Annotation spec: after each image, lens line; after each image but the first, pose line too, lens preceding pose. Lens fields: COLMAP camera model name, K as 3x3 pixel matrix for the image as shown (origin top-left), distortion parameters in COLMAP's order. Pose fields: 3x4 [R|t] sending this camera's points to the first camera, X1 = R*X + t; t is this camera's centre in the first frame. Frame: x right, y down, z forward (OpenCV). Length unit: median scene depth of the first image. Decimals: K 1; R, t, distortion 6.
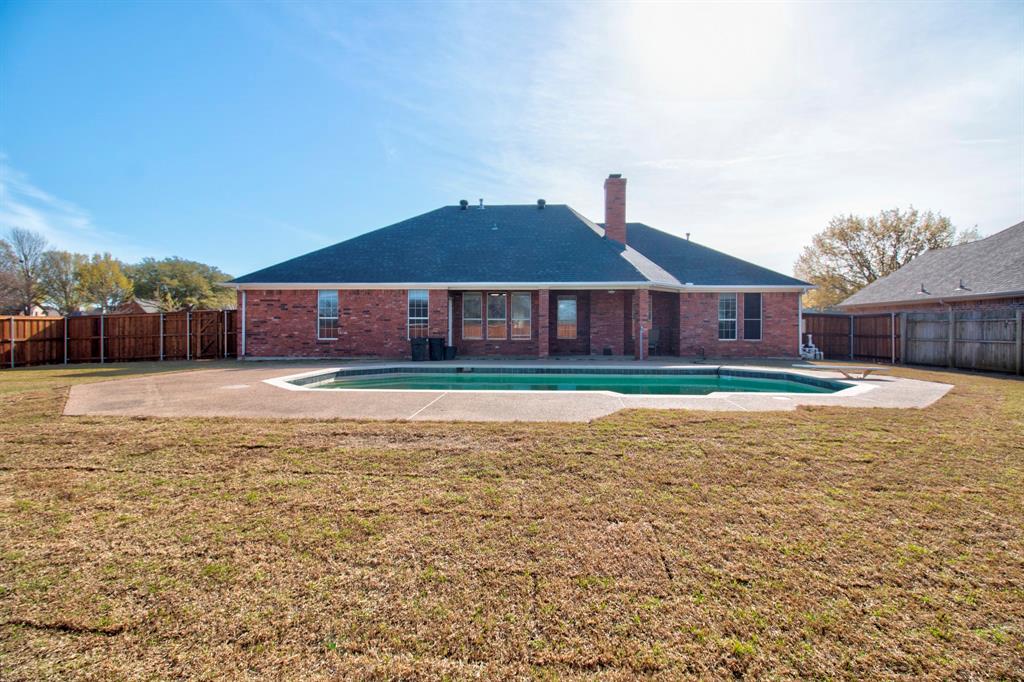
lens RADIAL K [[497.3, 0, 515.9], [0, 497.3, 323.6], [0, 0, 1]] dist [-0.004750, -0.000695]
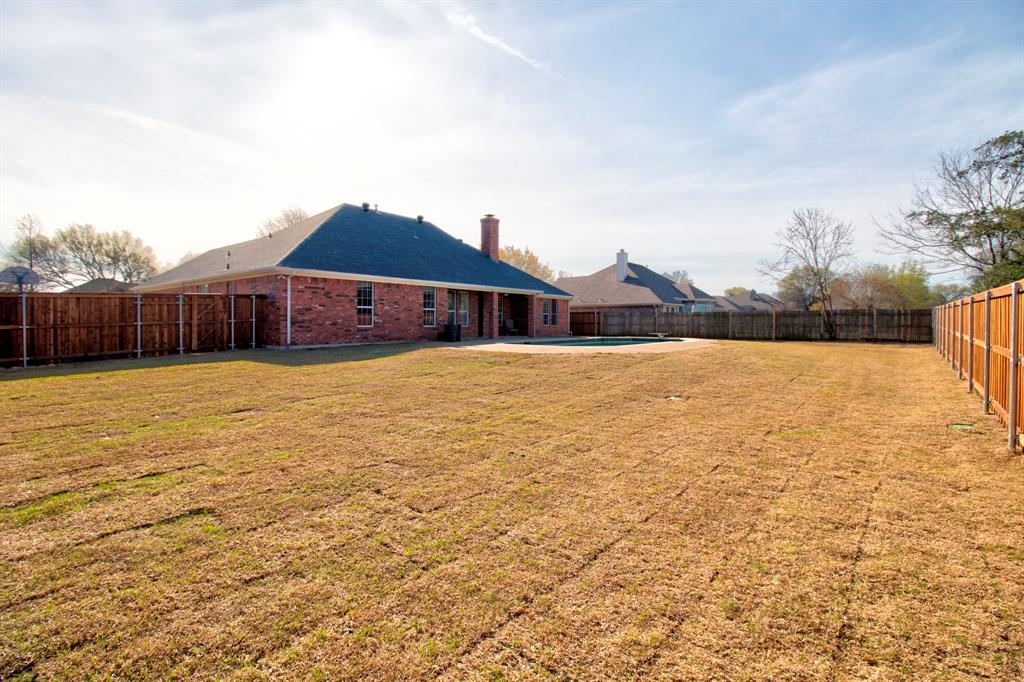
lens RADIAL K [[481.5, 0, 525.4], [0, 481.5, 327.9], [0, 0, 1]] dist [-0.008376, -0.000800]
pose [[0.569958, -0.009815, 0.821615, -1.042866], [-0.010133, 0.999769, 0.018972, 0.010938], [-0.821612, -0.019138, 0.569726, 0.107463]]
